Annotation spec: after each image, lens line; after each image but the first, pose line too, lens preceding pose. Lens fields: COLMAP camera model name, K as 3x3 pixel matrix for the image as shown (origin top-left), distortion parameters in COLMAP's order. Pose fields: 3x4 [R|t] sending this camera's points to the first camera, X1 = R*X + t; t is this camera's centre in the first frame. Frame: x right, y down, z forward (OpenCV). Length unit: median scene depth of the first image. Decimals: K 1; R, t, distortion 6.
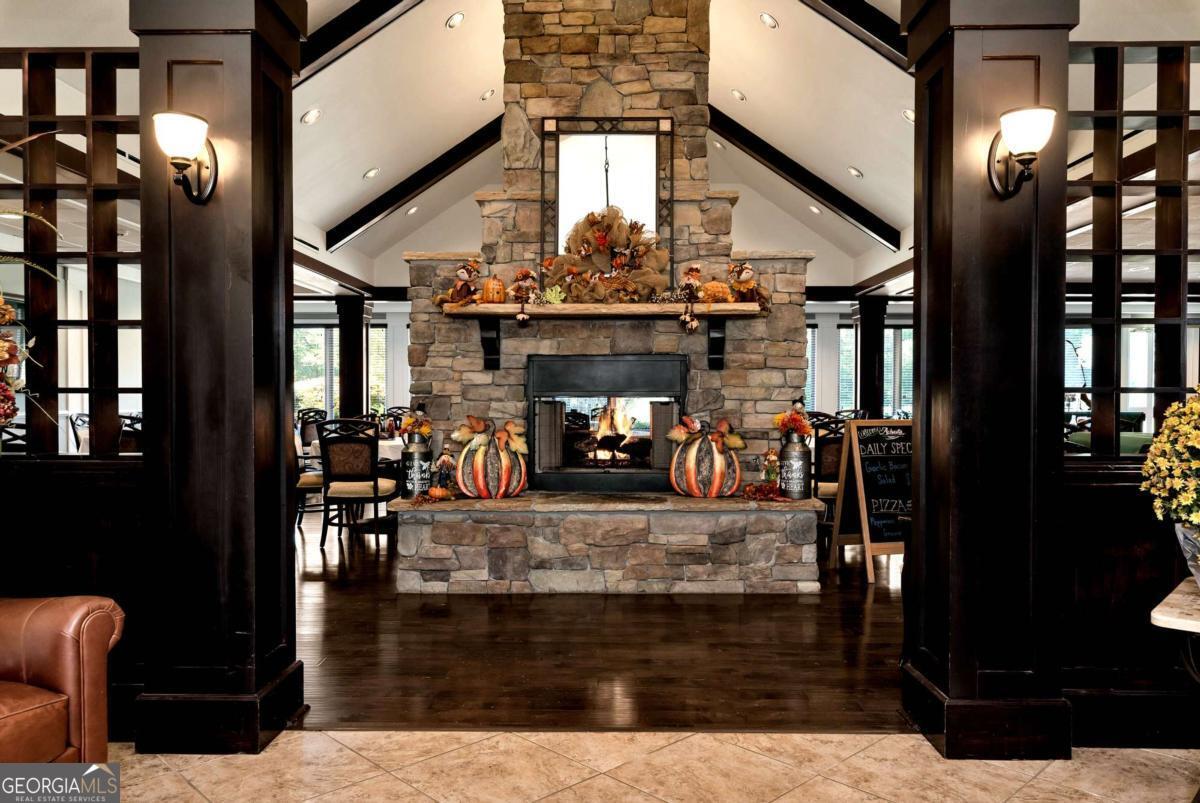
lens RADIAL K [[865.4, 0, 600.2], [0, 865.4, 413.5], [0, 0, 1]] dist [0.000918, -0.001528]
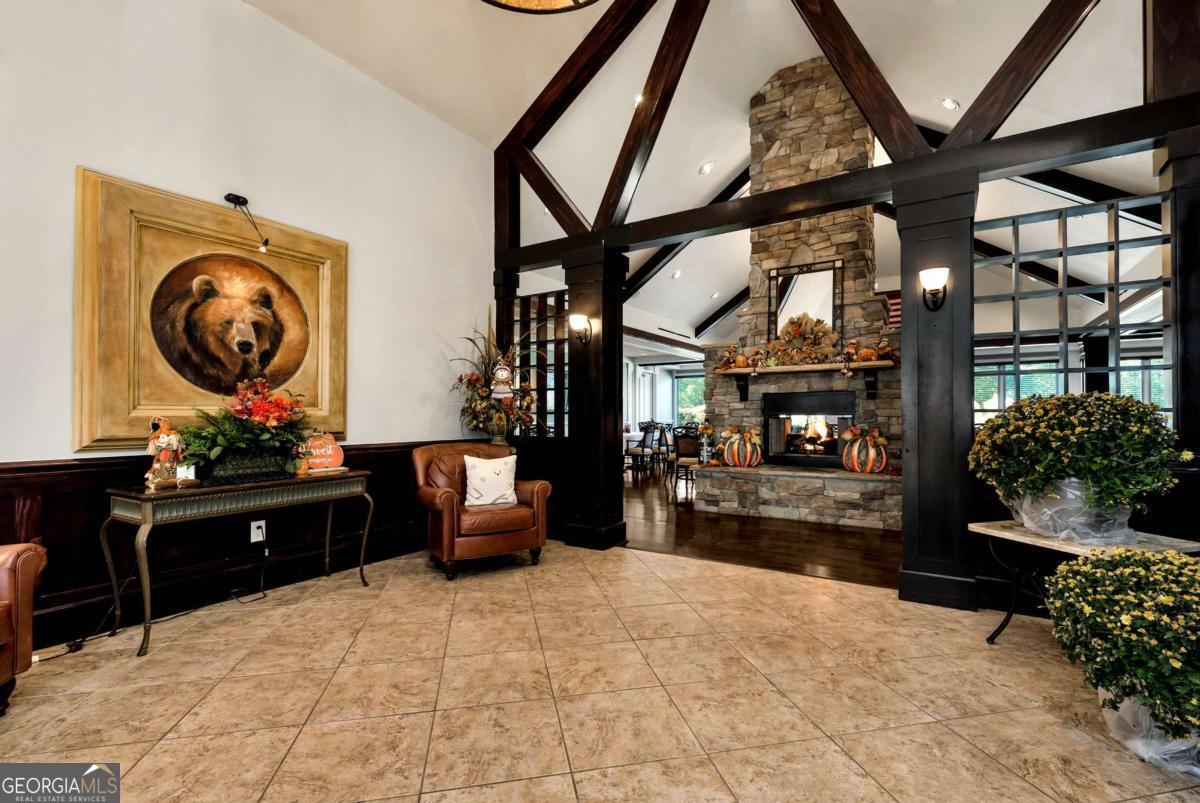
lens RADIAL K [[535.2, 0, 573.8], [0, 535.2, 412.7], [0, 0, 1]] dist [0.001316, 0.000119]
pose [[0.825145, -0.004338, -0.564905, 0.249107], [-0.009255, 0.999733, -0.021195, 0.004744], [0.564846, 0.022717, 0.824884, -0.220854]]
